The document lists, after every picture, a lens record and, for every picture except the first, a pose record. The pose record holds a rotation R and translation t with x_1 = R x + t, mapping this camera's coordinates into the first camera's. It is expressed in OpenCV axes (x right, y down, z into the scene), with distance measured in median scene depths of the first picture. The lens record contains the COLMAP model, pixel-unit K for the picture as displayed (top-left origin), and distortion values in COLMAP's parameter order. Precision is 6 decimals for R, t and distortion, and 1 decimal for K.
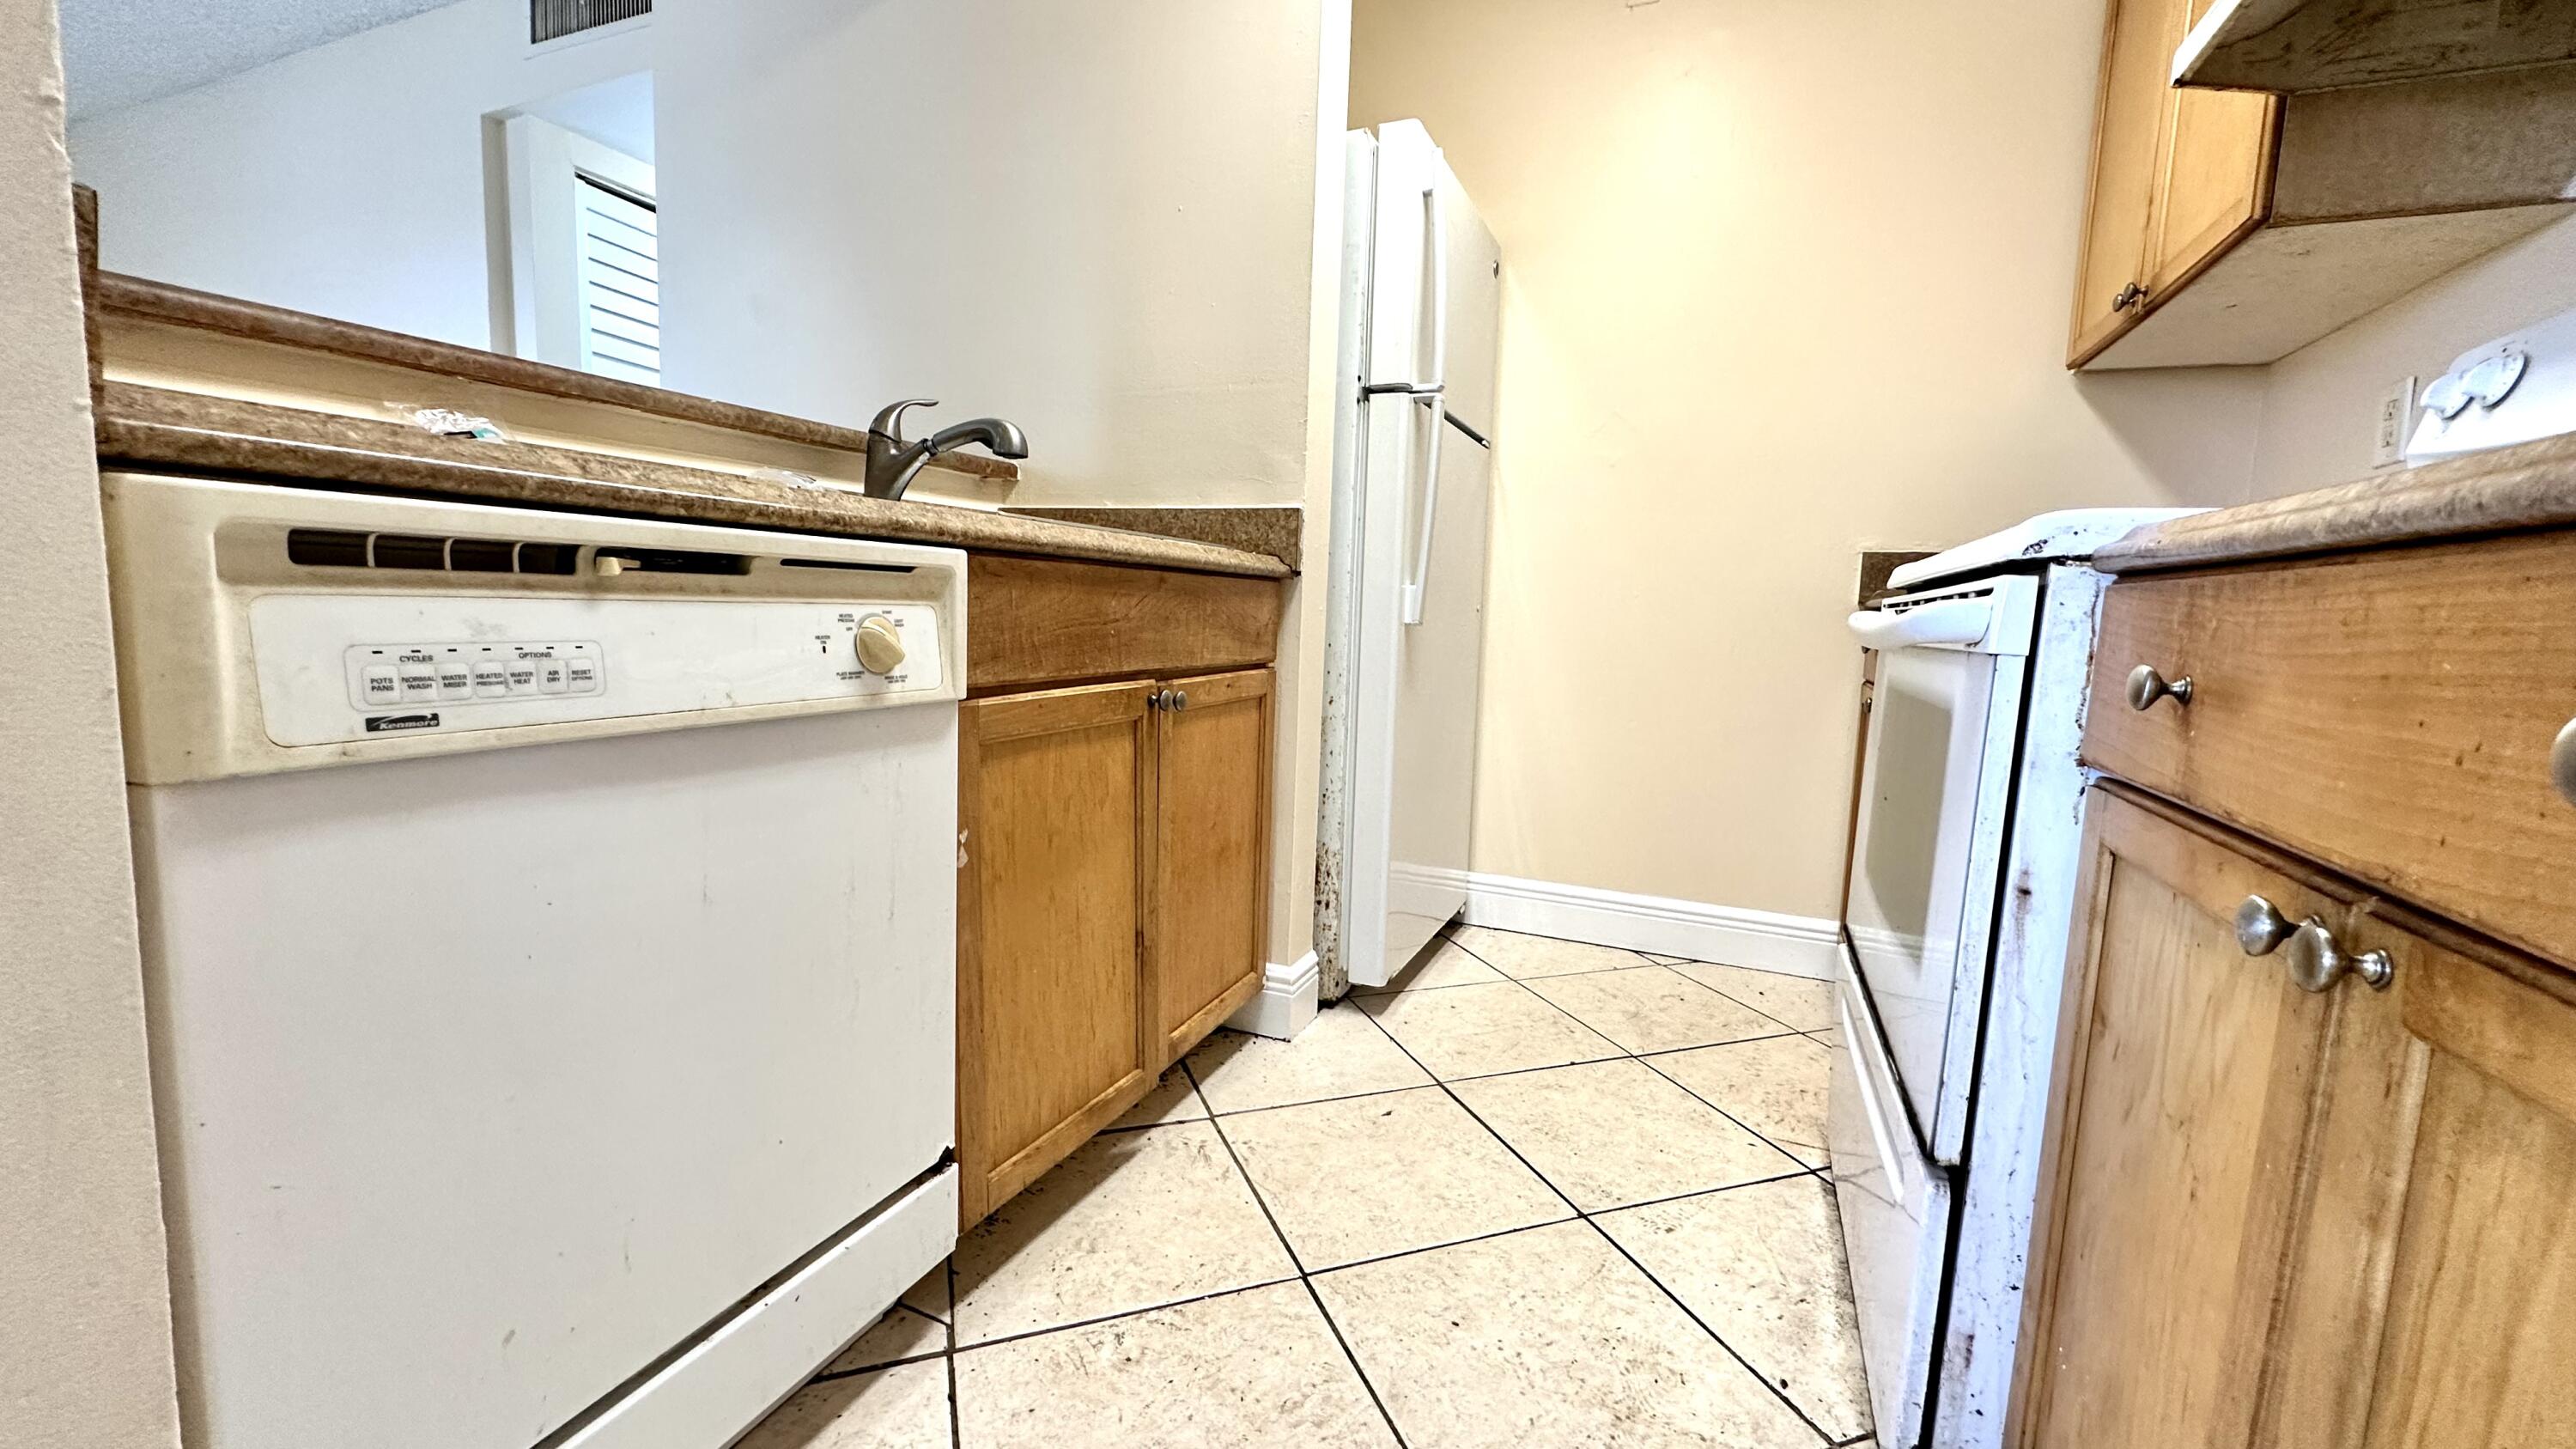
lens RADIAL K [[1029.1, 0, 1285.9], [0, 1029.1, 723.6], [0, 0, 1]] dist [-0.002519, 0.000151]
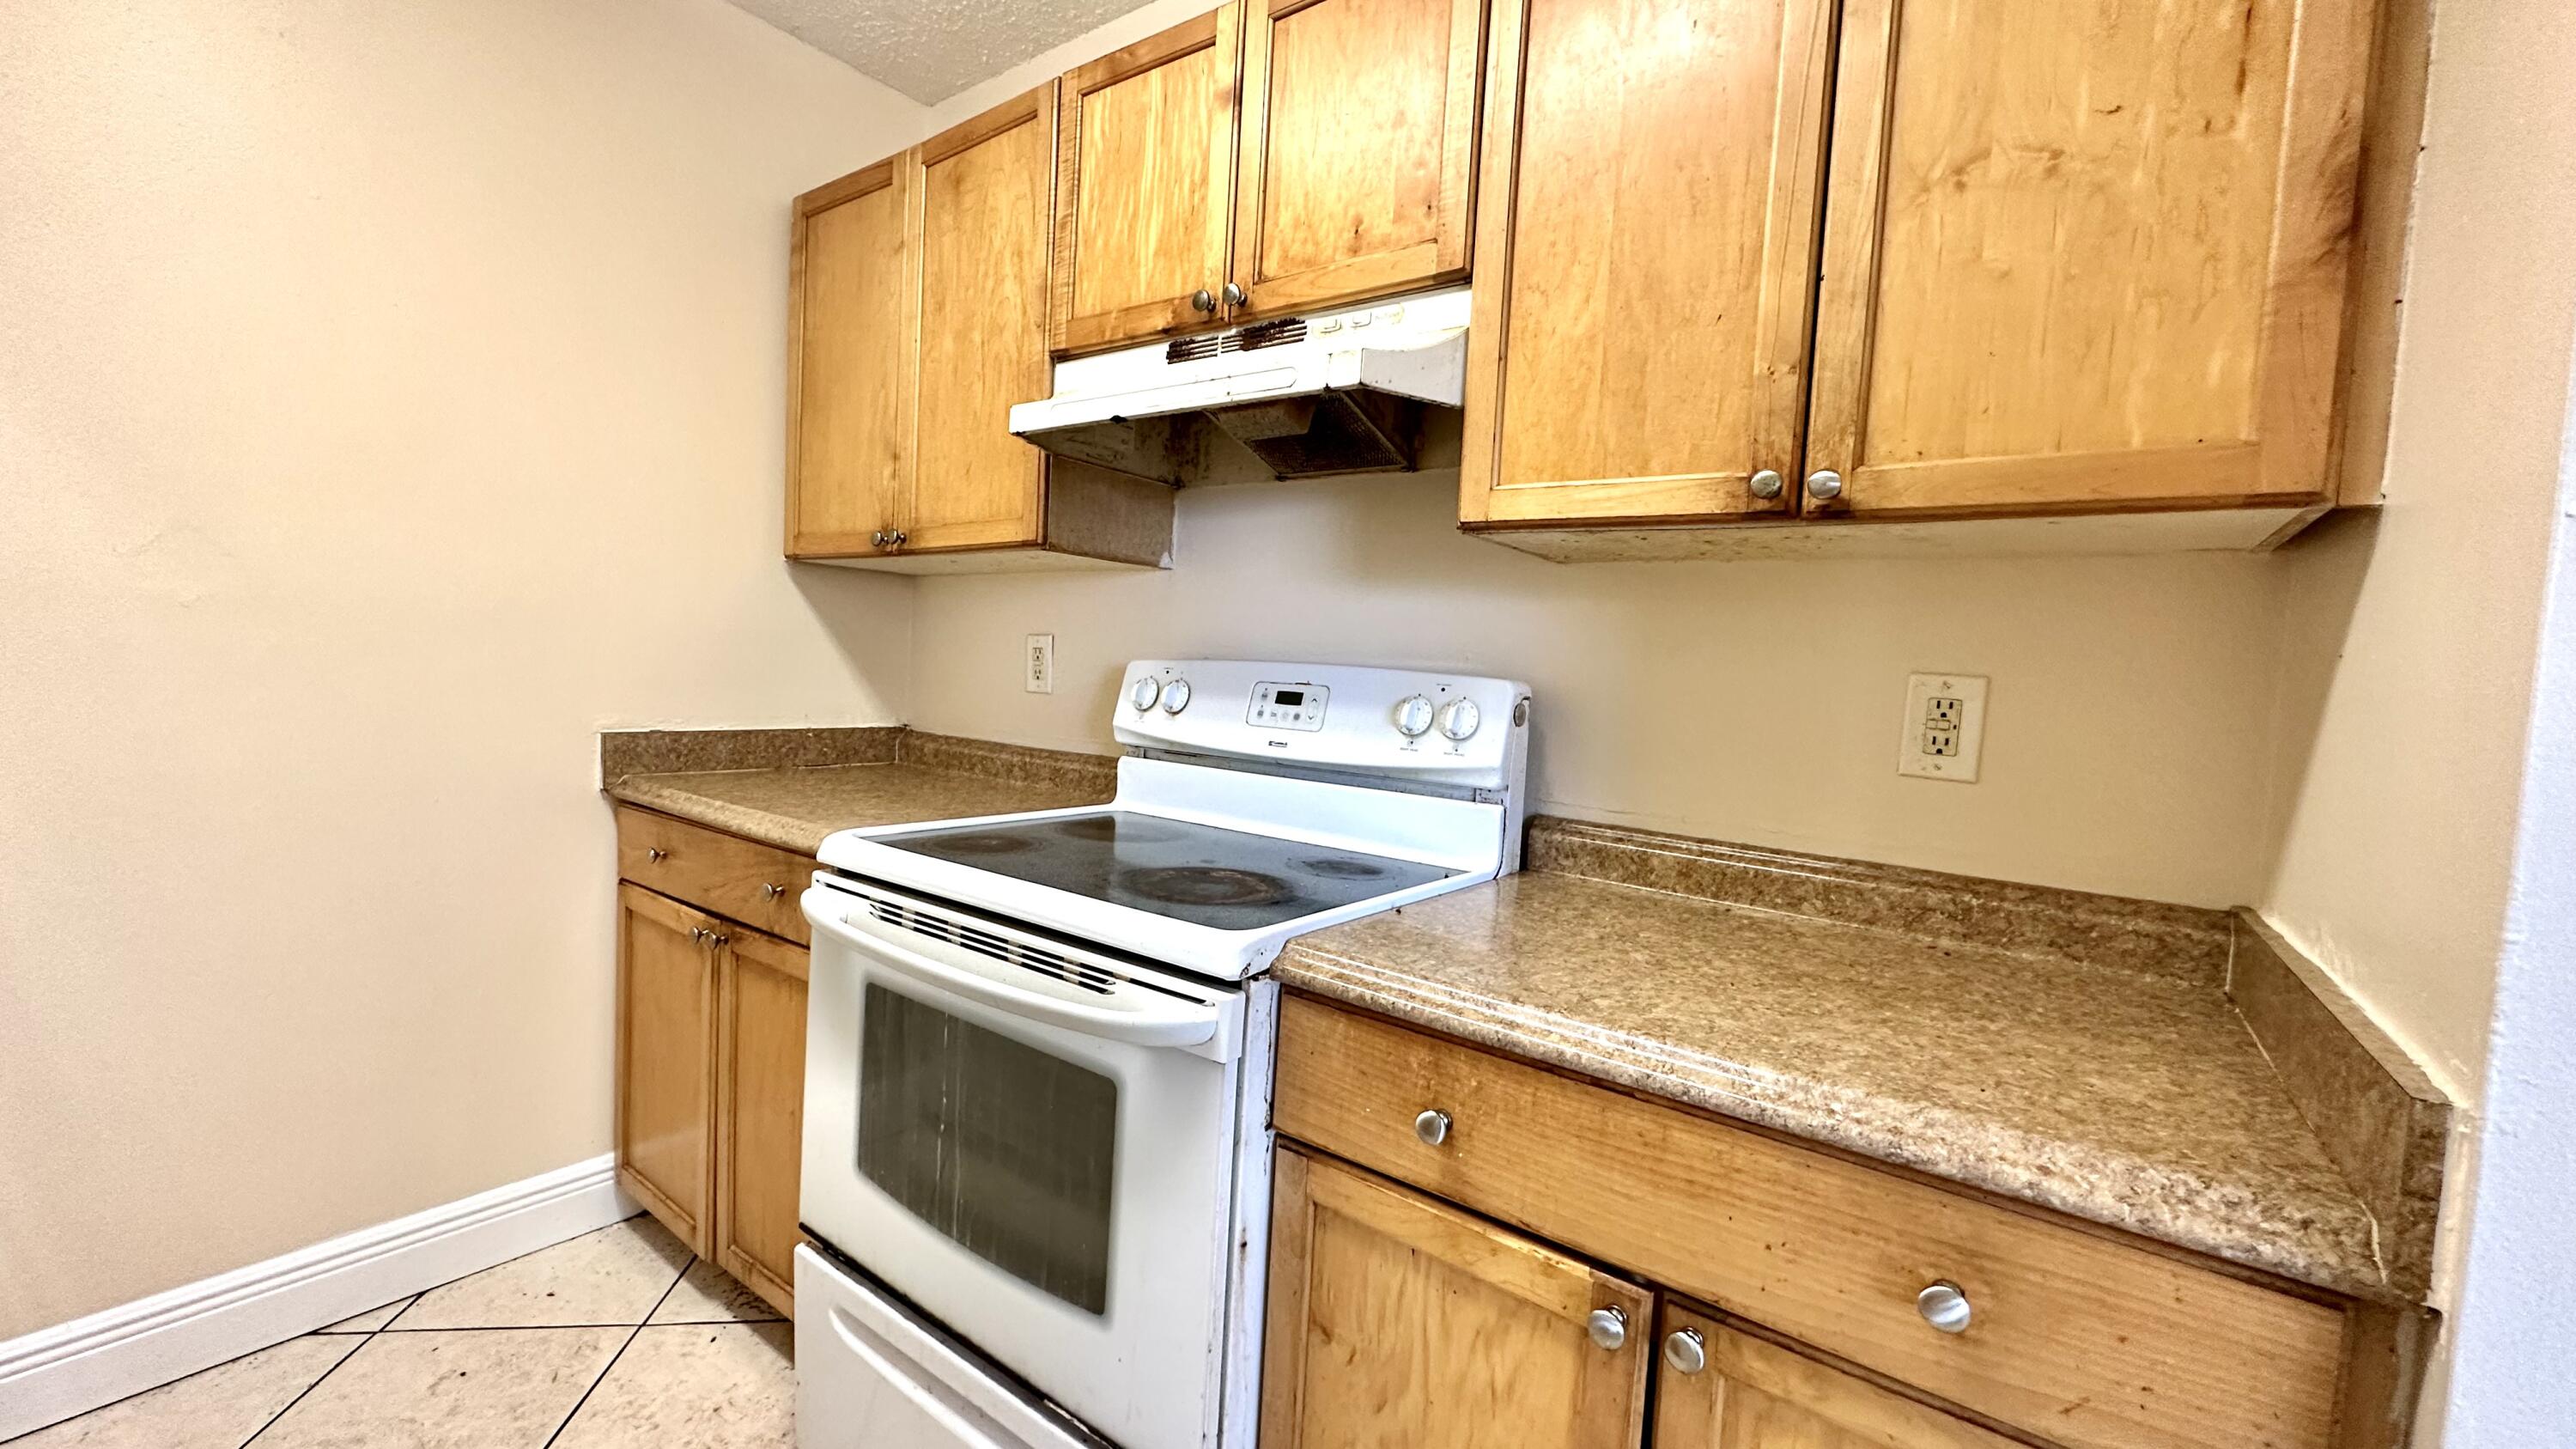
lens RADIAL K [[1029.1, 0, 1287.4], [0, 1029.1, 723.3], [0, 0, 1]] dist [-0.002519, 0.000151]
pose [[0.227850, -0.077819, 0.970582, -0.181035], [0.063846, 0.995850, 0.064857, -0.241960], [-0.971601, 0.047190, 0.231873, 0.300831]]
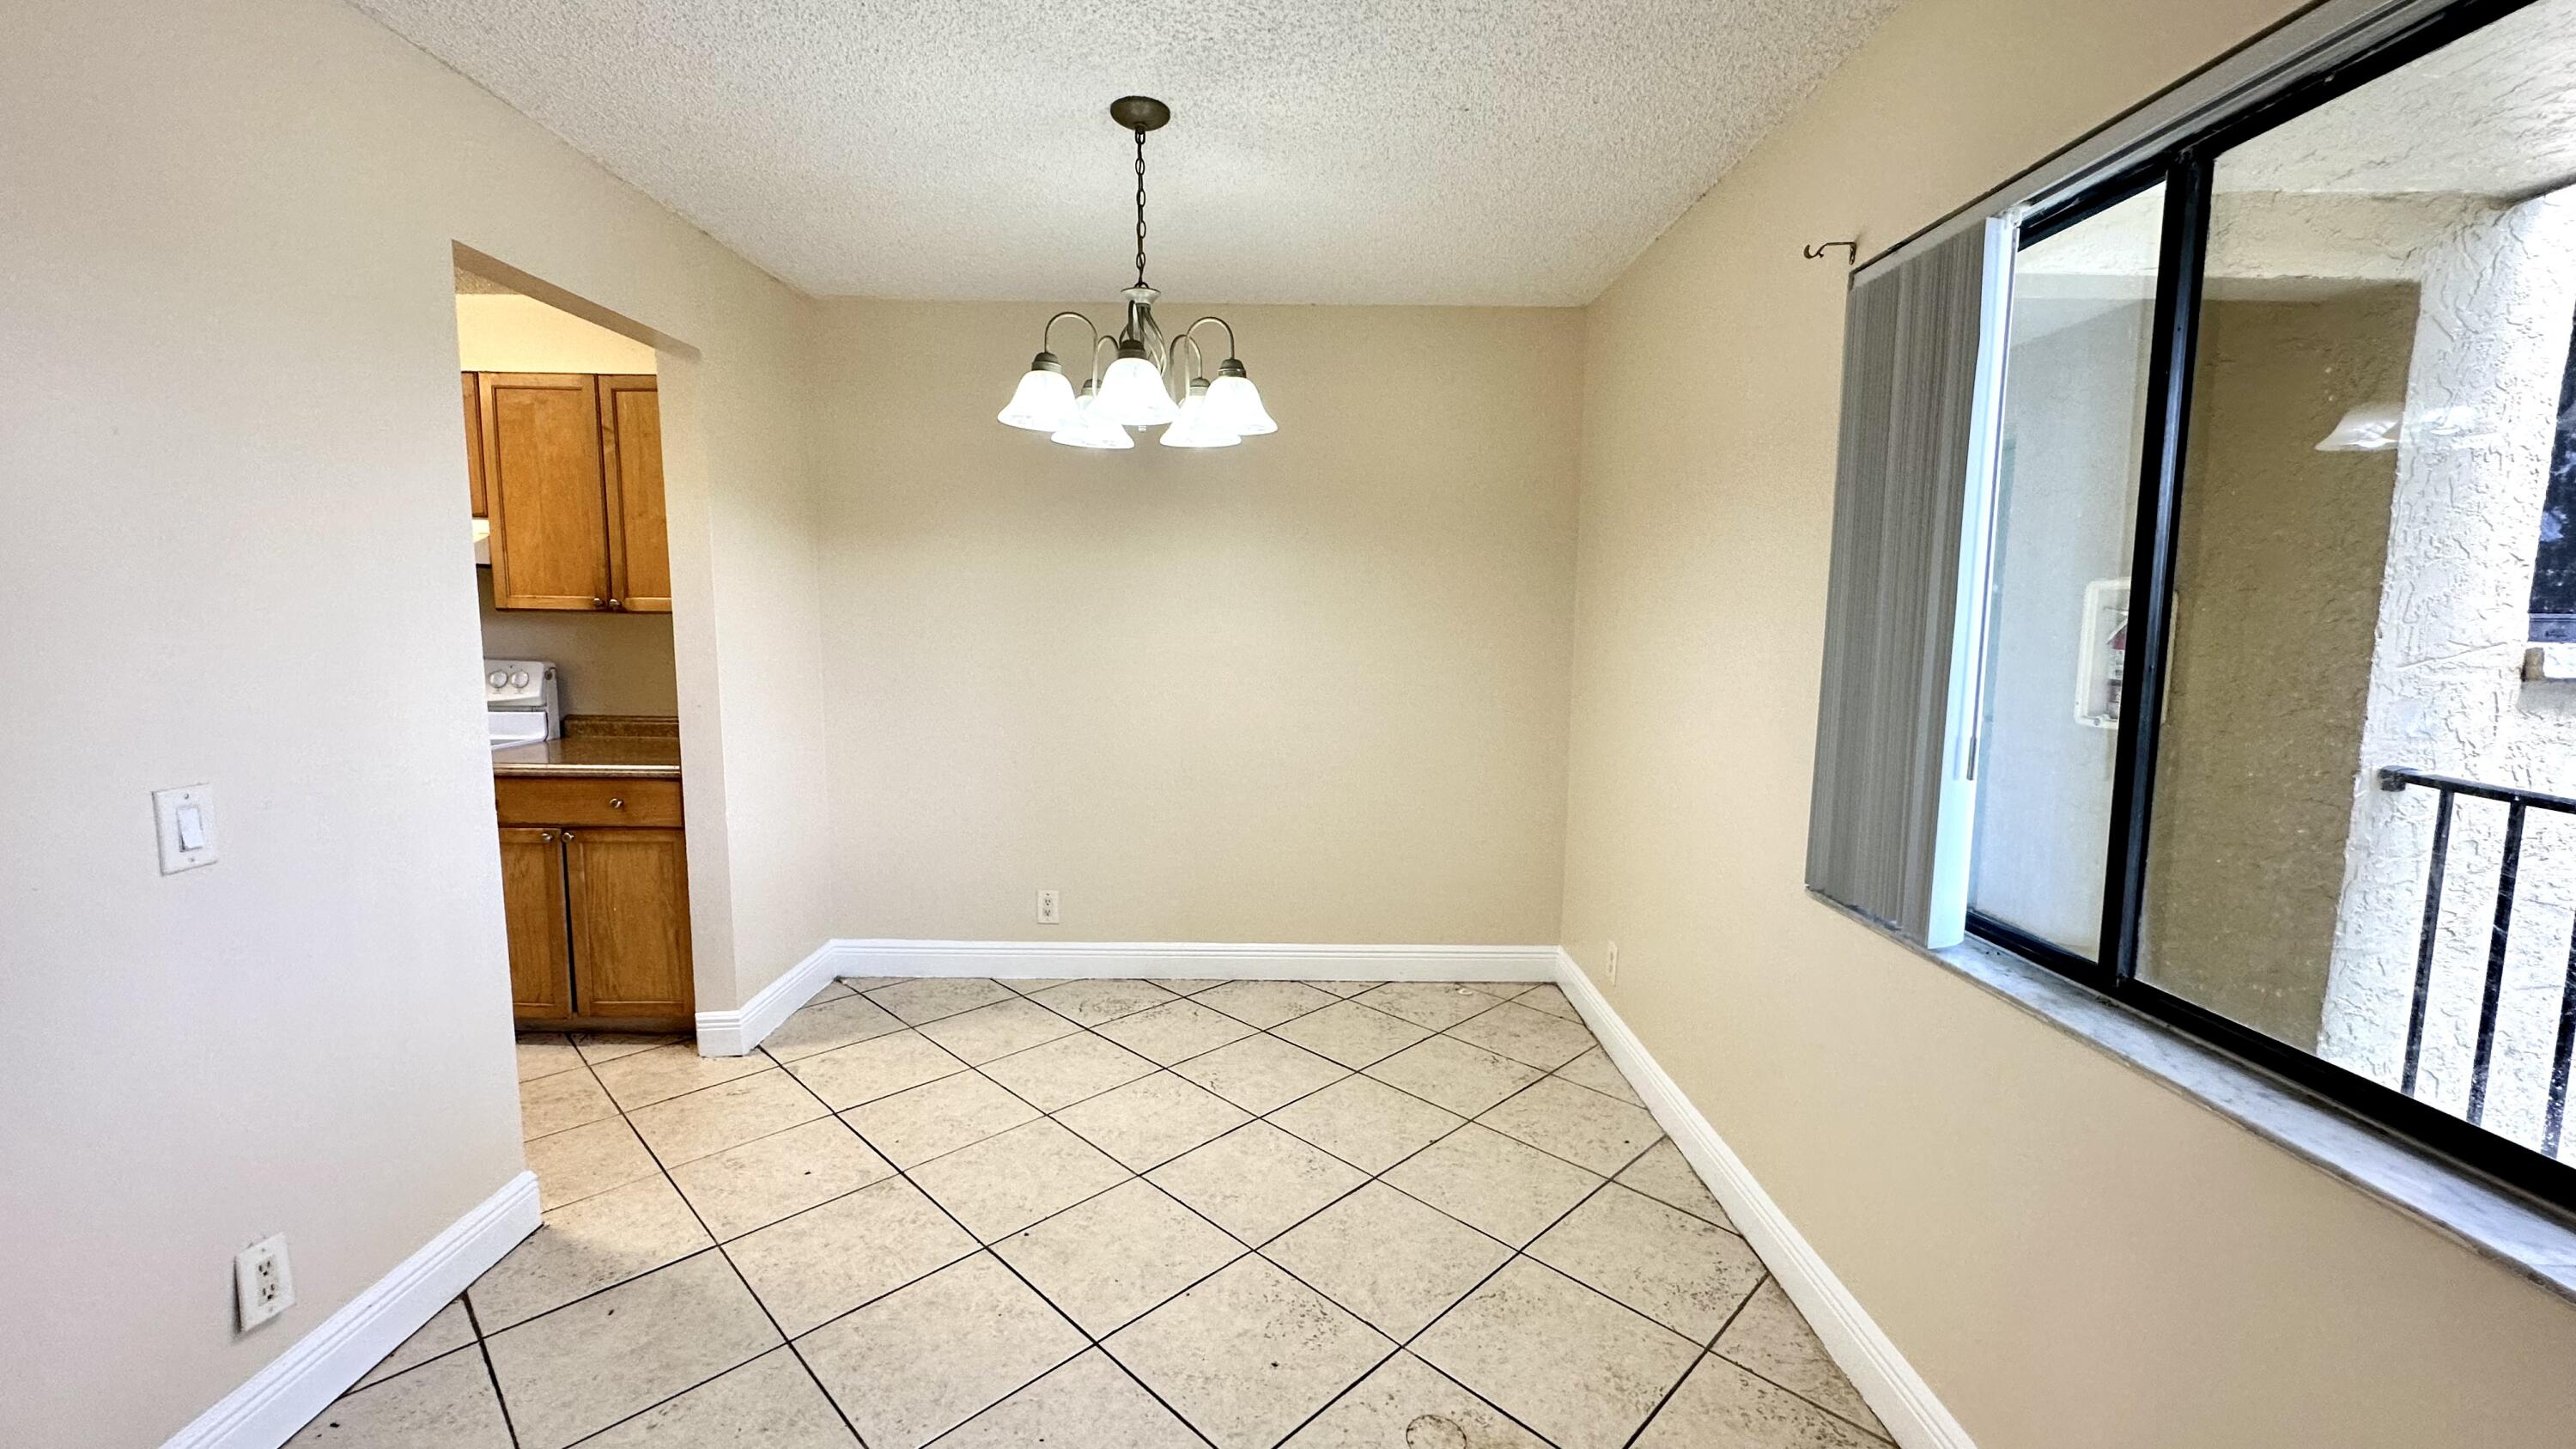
lens RADIAL K [[1029.1, 0, 1289.1], [0, 1029.1, 724.5], [0, 0, 1]] dist [-0.002519, 0.000151]
pose [[-0.409806, -0.144767, 0.900612, -1.752791], [0.079251, 0.977942, 0.193259, -0.362588], [-0.908723, 0.150573, -0.389294, -0.201972]]
